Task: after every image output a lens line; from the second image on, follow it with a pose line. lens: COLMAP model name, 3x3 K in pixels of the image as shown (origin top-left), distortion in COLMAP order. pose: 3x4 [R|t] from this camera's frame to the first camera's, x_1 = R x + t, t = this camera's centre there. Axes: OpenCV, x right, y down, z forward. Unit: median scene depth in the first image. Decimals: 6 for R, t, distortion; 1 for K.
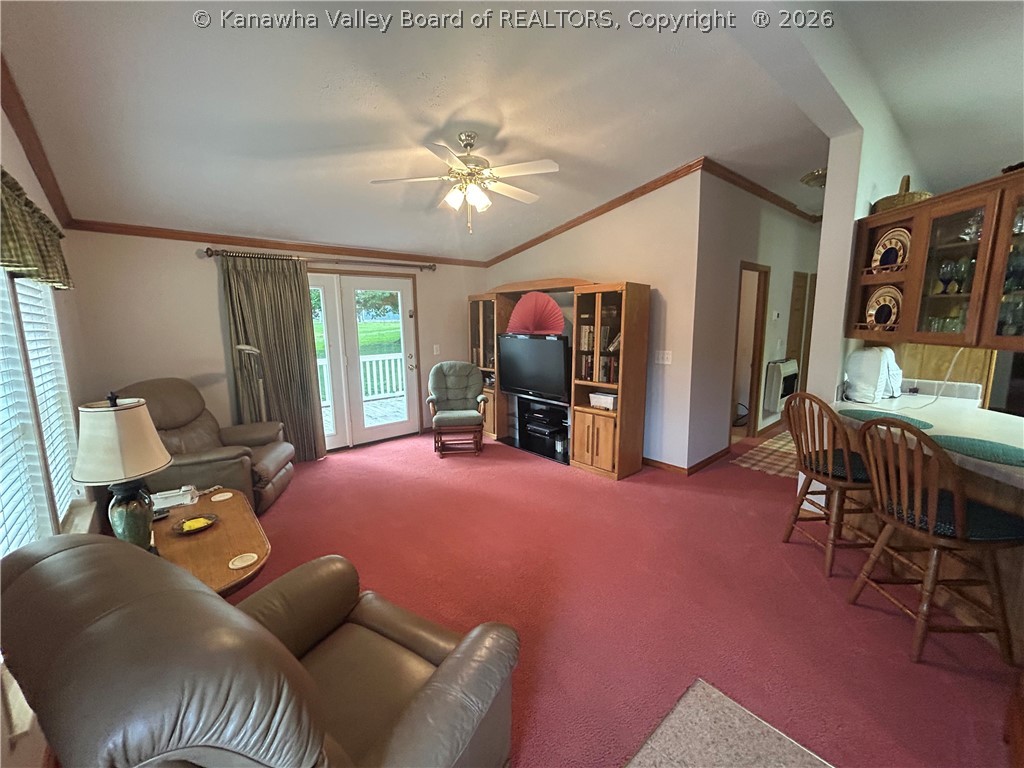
lens RADIAL K [[414.7, 0, 513.0], [0, 414.7, 382.0], [0, 0, 1]] dist [-0.002428, 0.000063]
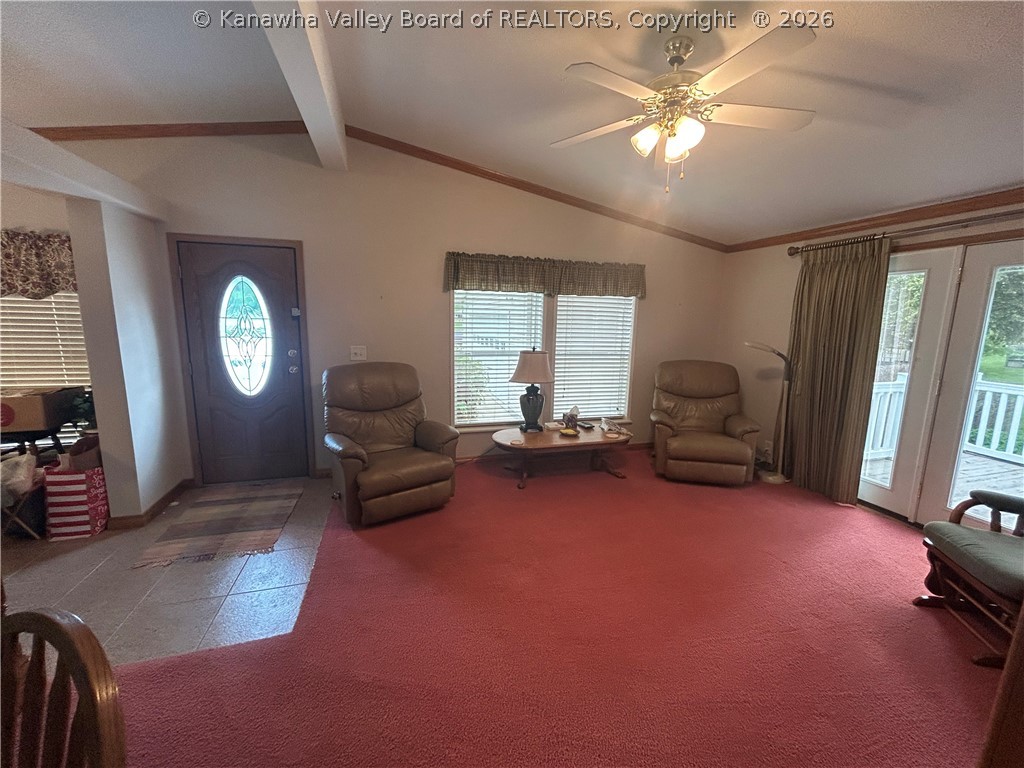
lens RADIAL K [[414.7, 0, 511.0], [0, 414.7, 385.8], [0, 0, 1]] dist [-0.002428, 0.000063]
pose [[-0.411348, 0.168450, -0.895777, 0.559225], [-0.133769, 0.960976, 0.242138, -0.130484], [0.901609, 0.219430, -0.372763, 0.767703]]
